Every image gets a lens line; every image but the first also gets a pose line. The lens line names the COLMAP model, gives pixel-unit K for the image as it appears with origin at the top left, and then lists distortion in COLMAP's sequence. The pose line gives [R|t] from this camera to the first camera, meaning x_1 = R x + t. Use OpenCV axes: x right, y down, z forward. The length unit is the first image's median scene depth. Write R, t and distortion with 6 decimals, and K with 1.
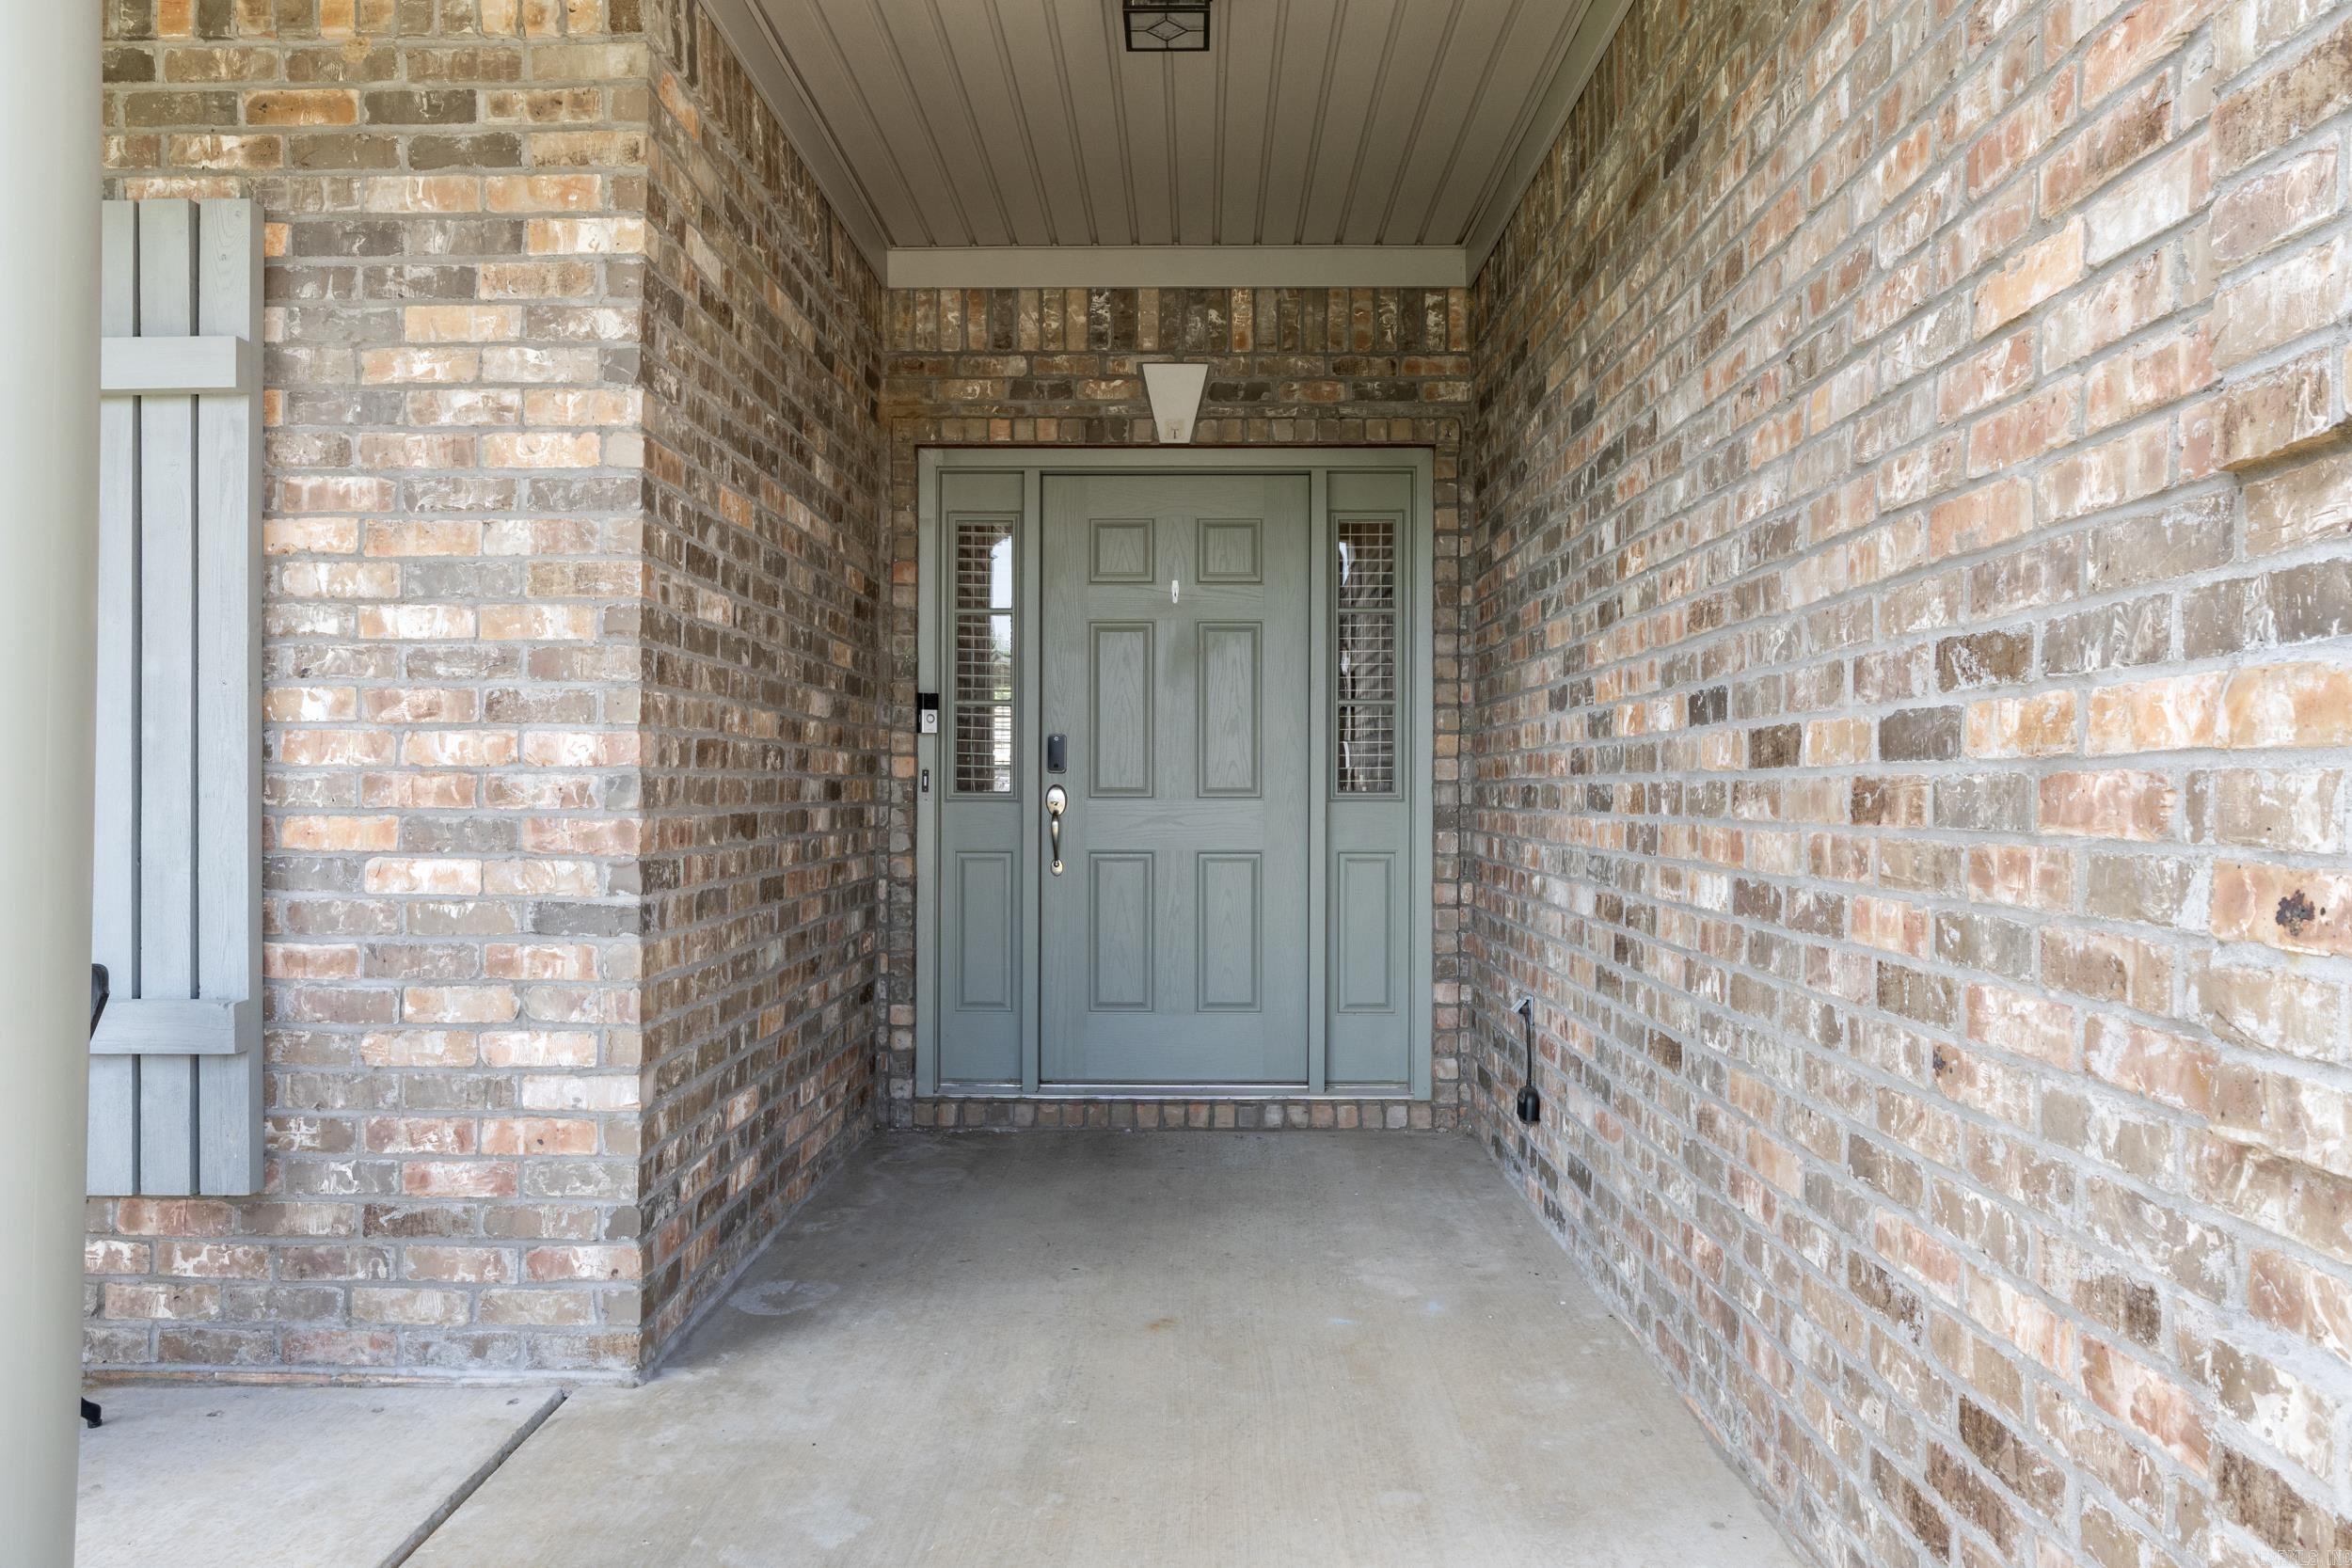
lens RADIAL K [[1495.3, 0, 1177.1], [0, 1495.3, 780.6], [0, 0, 1]] dist [-0.006907, -0.001582]
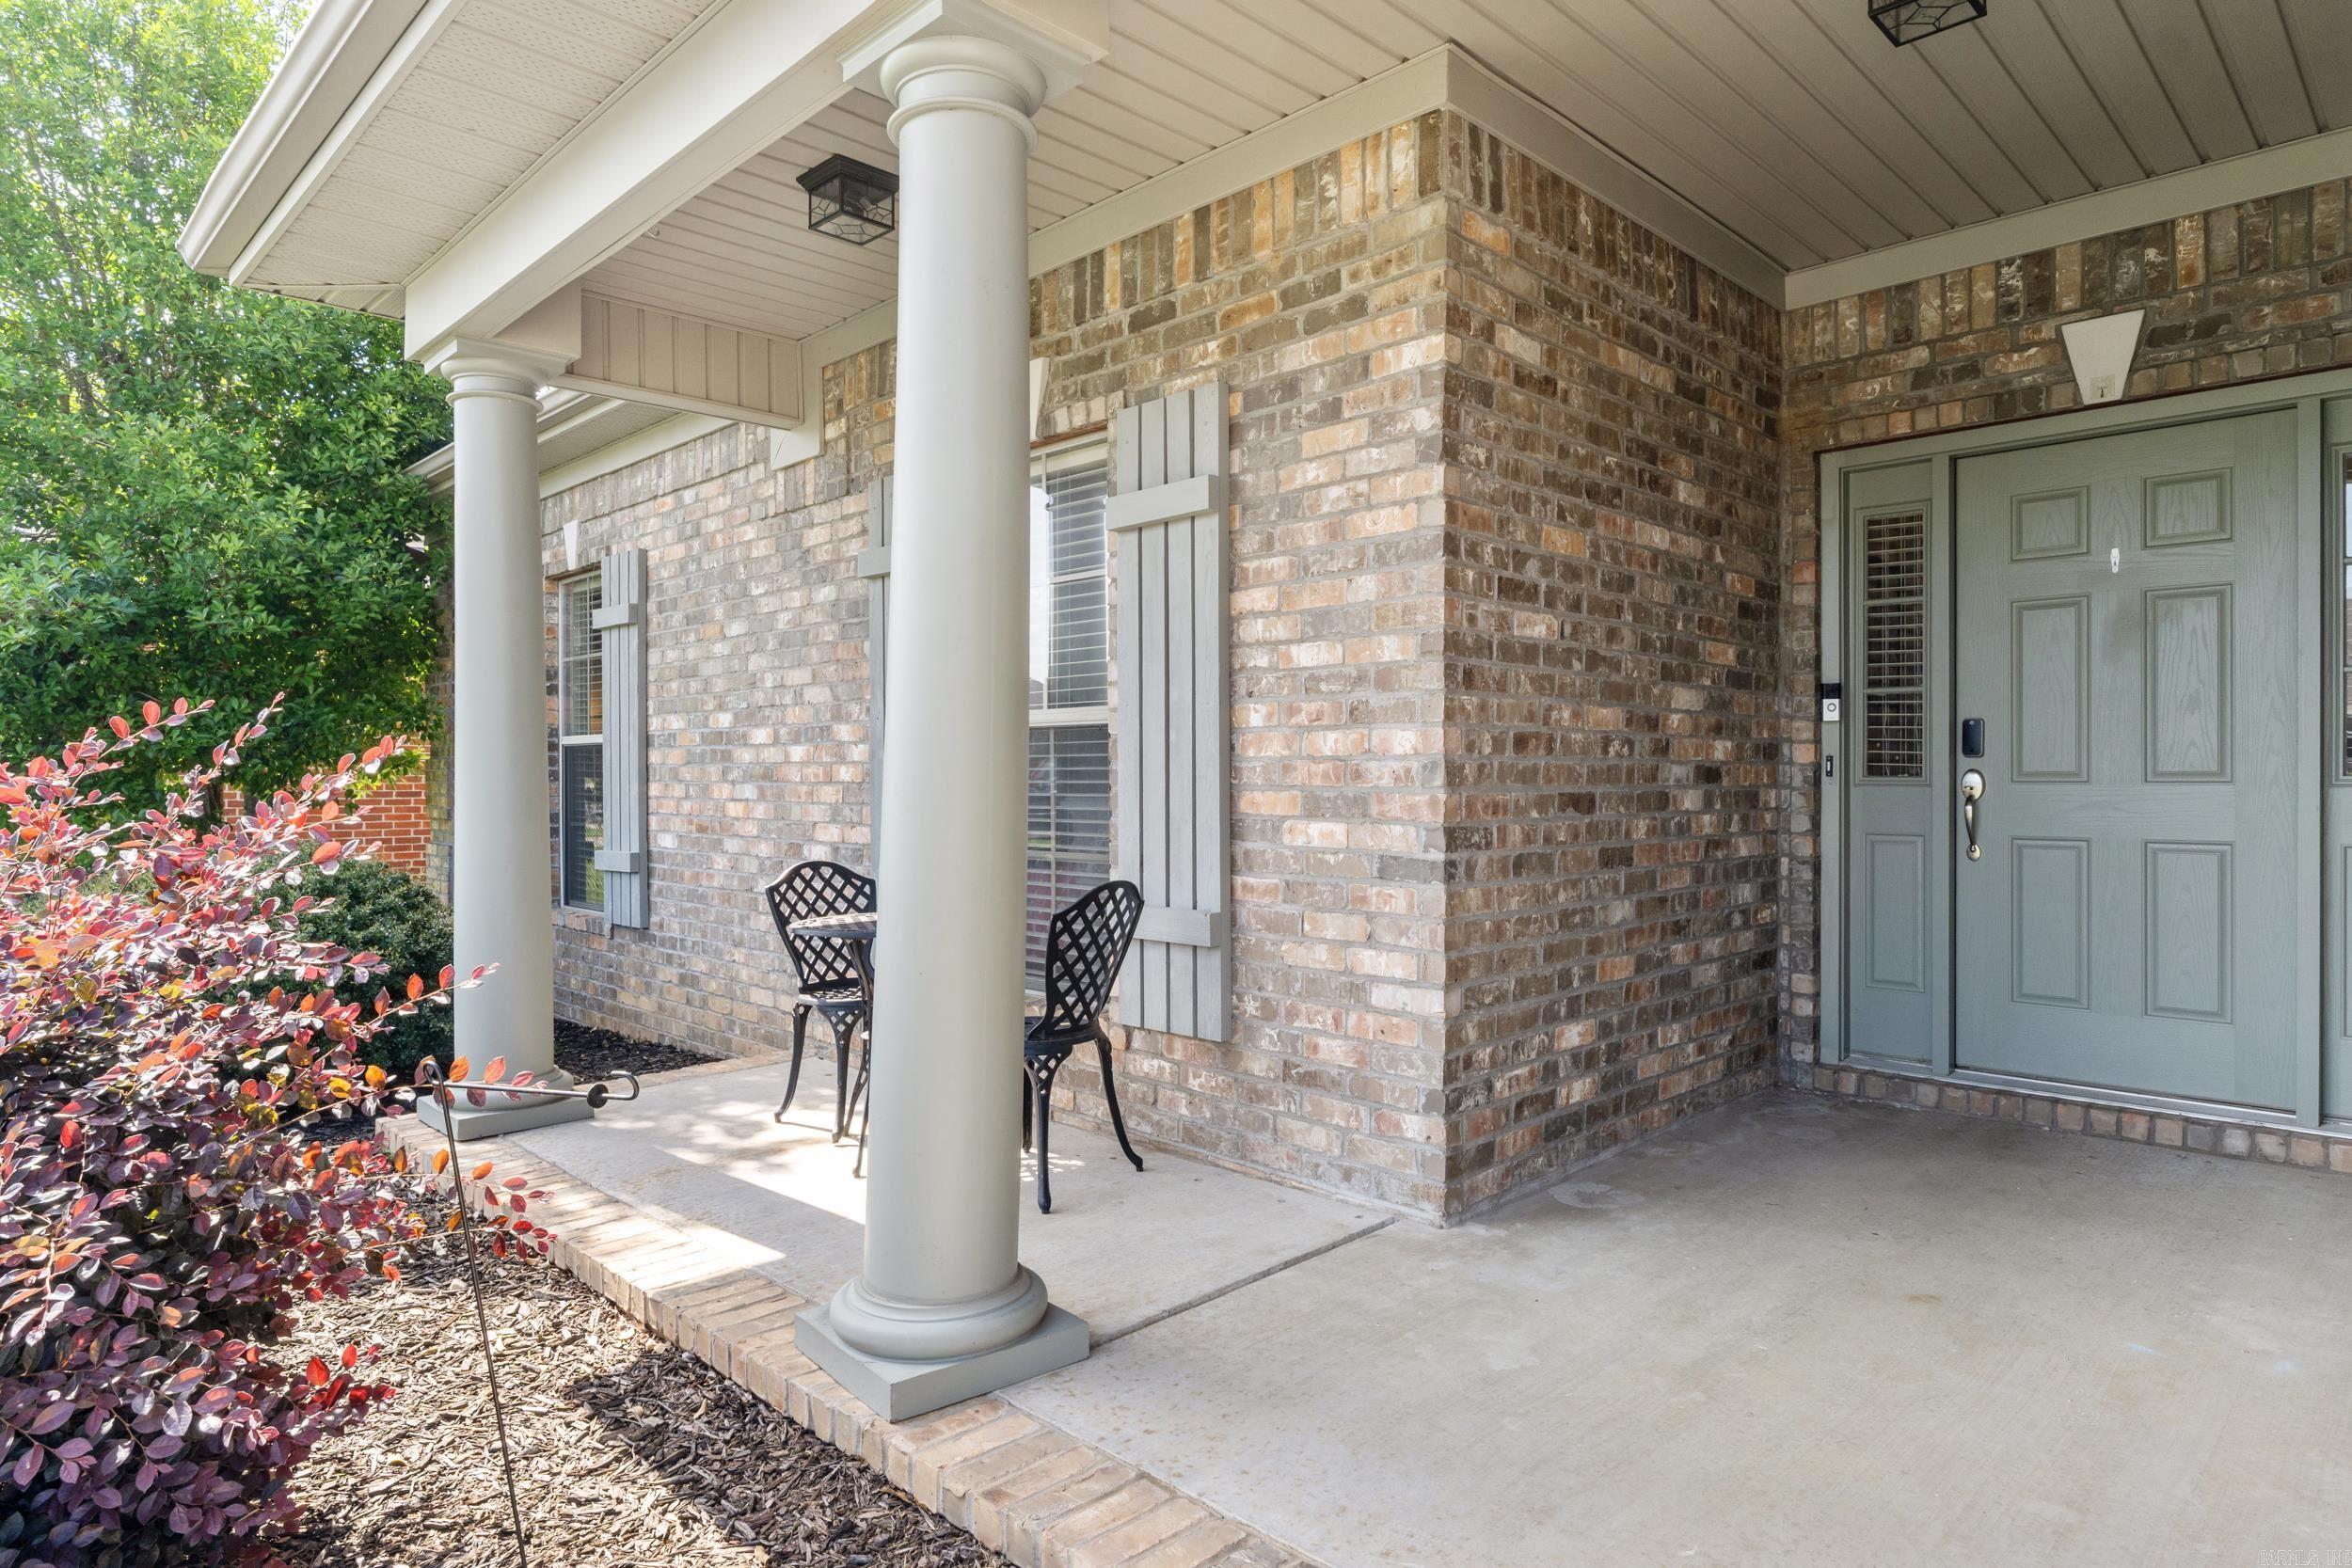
lens RADIAL K [[1336.1, 0, 1190.8], [0, 1336.1, 778.9], [0, 0, 1]] dist [-0.010767, 0.000547]
pose [[0.714823, -0.001856, -0.699303, 0.257327], [0.004842, 0.999986, 0.002296, 0.007273], [0.699289, -0.005027, 0.714822, 0.010746]]
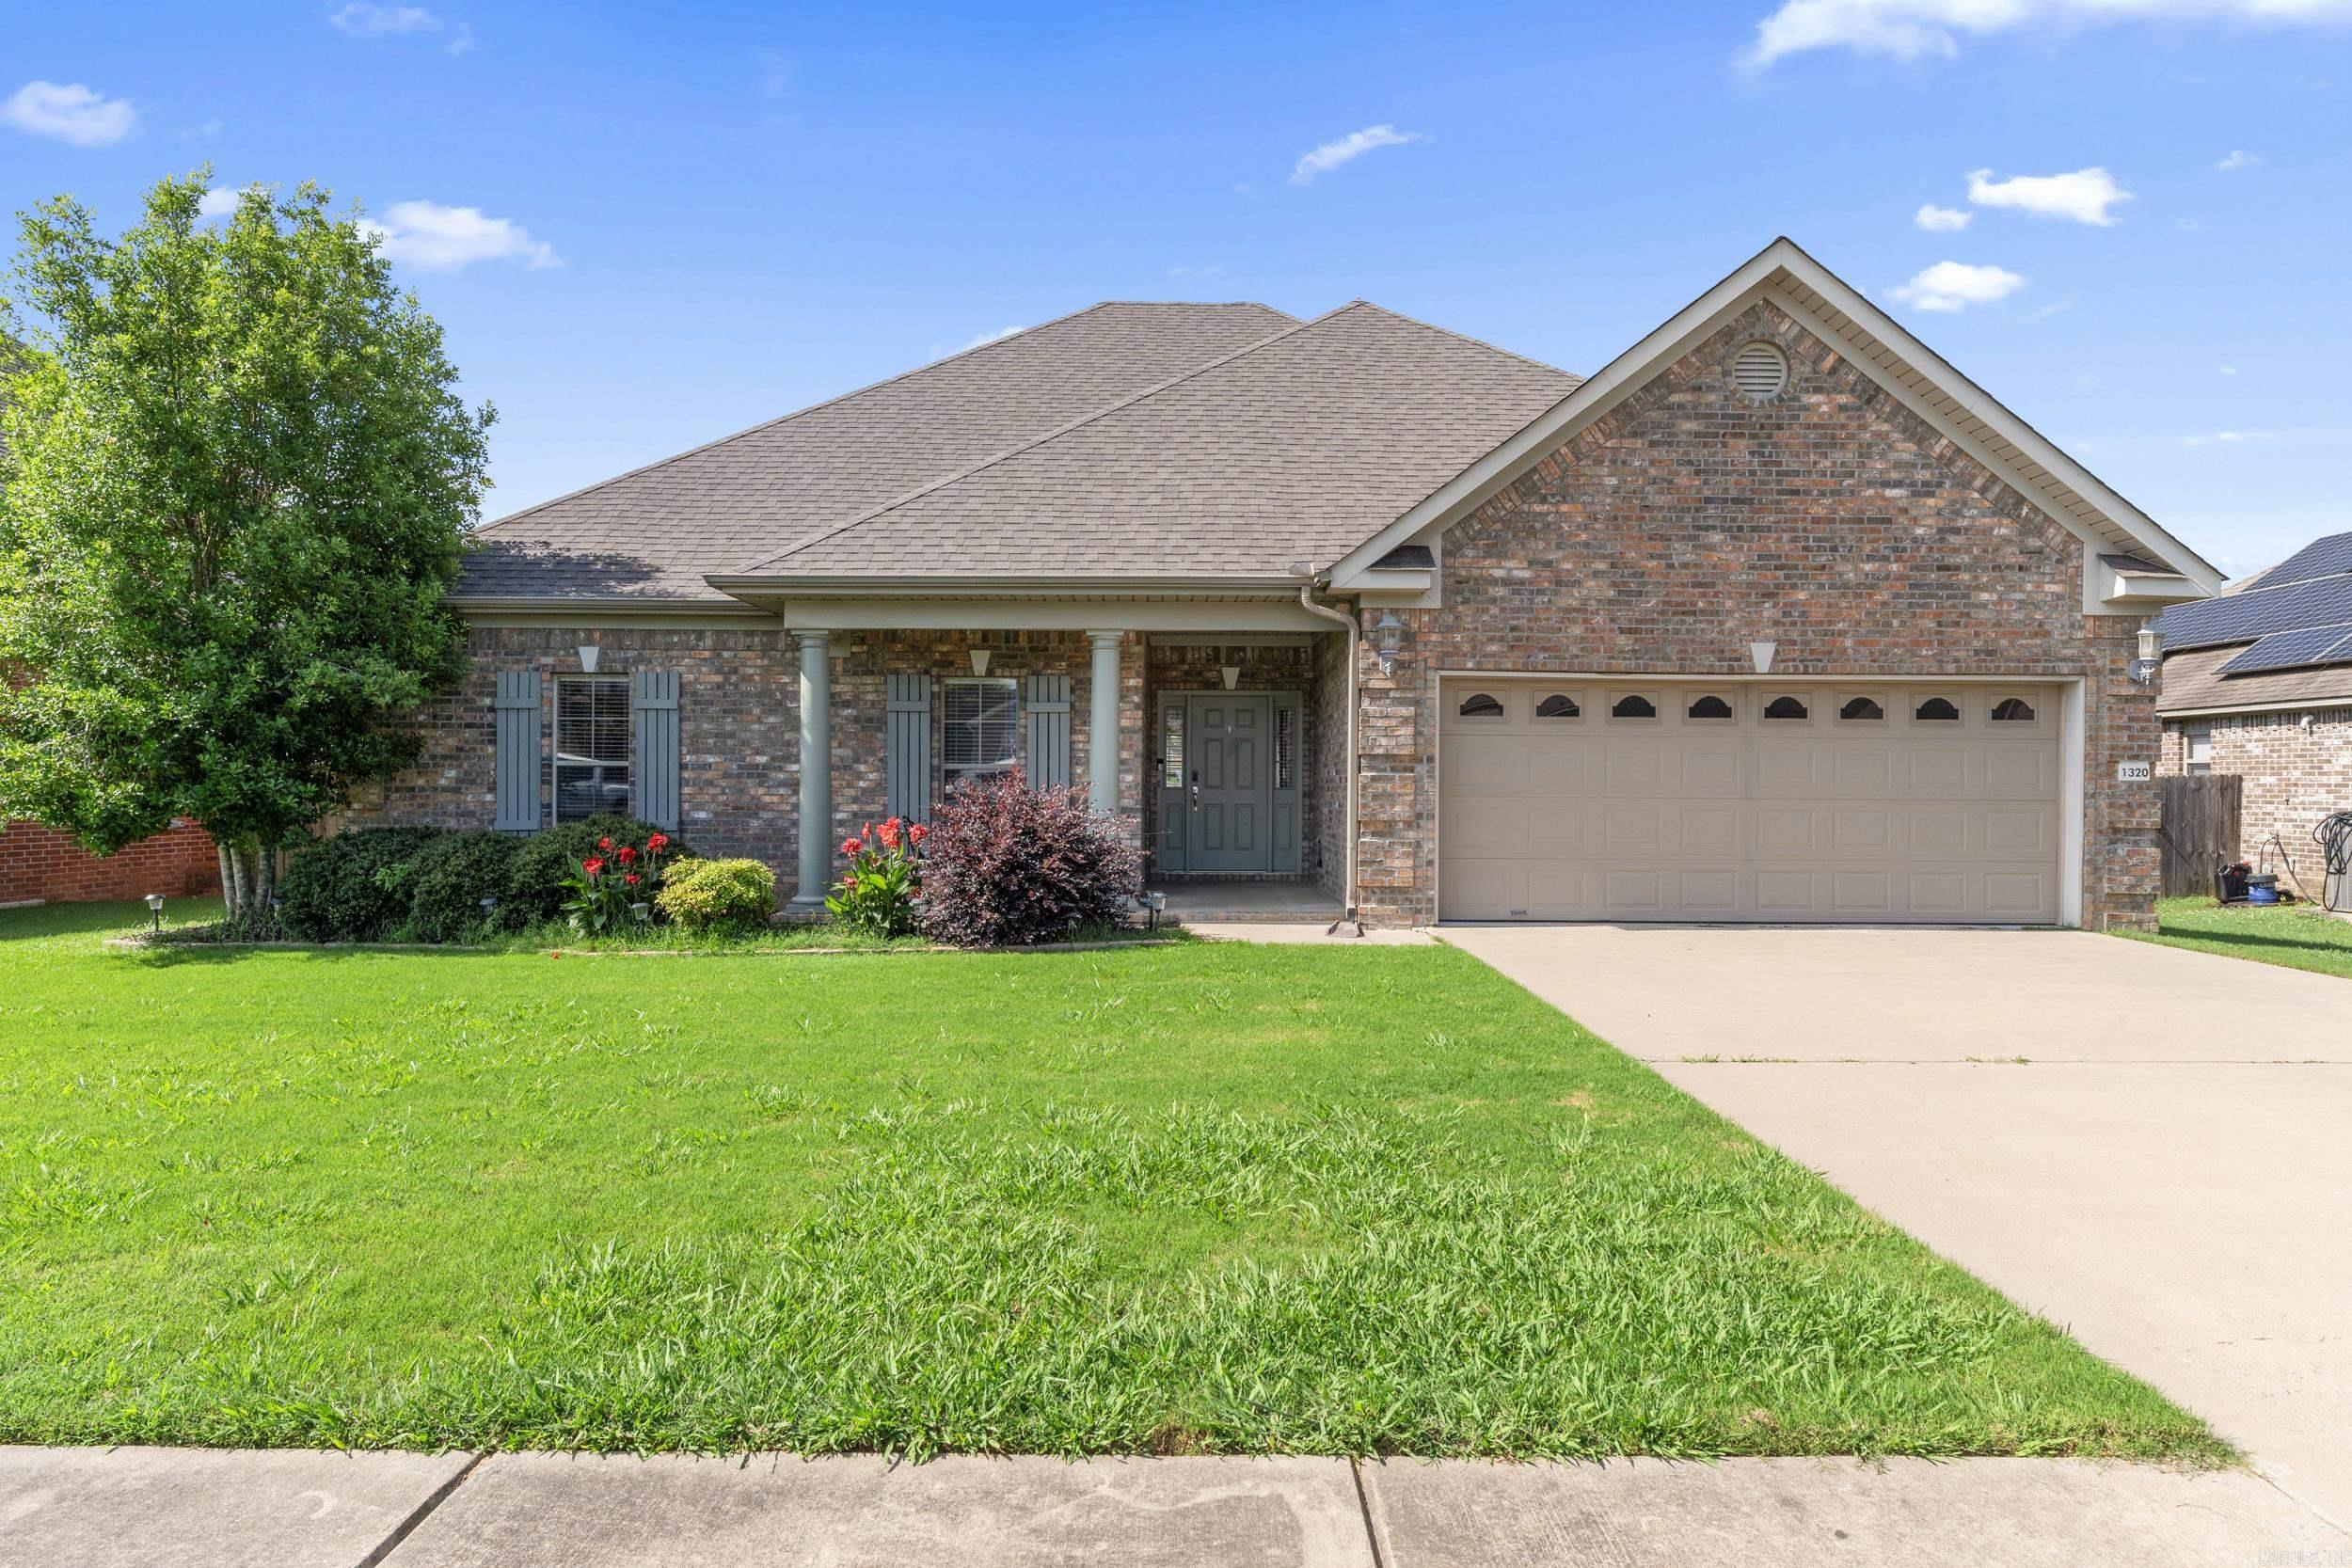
lens RADIAL K [[1302.3, 0, 1181.2], [0, 1302.3, 783.6], [0, 0, 1]] dist [-0.004659, -0.000353]
pose [[0.999874, 0.004055, 0.015369, -0.249476], [-0.004096, 0.999988, 0.002624, -0.013310], [-0.015358, -0.002687, 0.999878, -3.166970]]
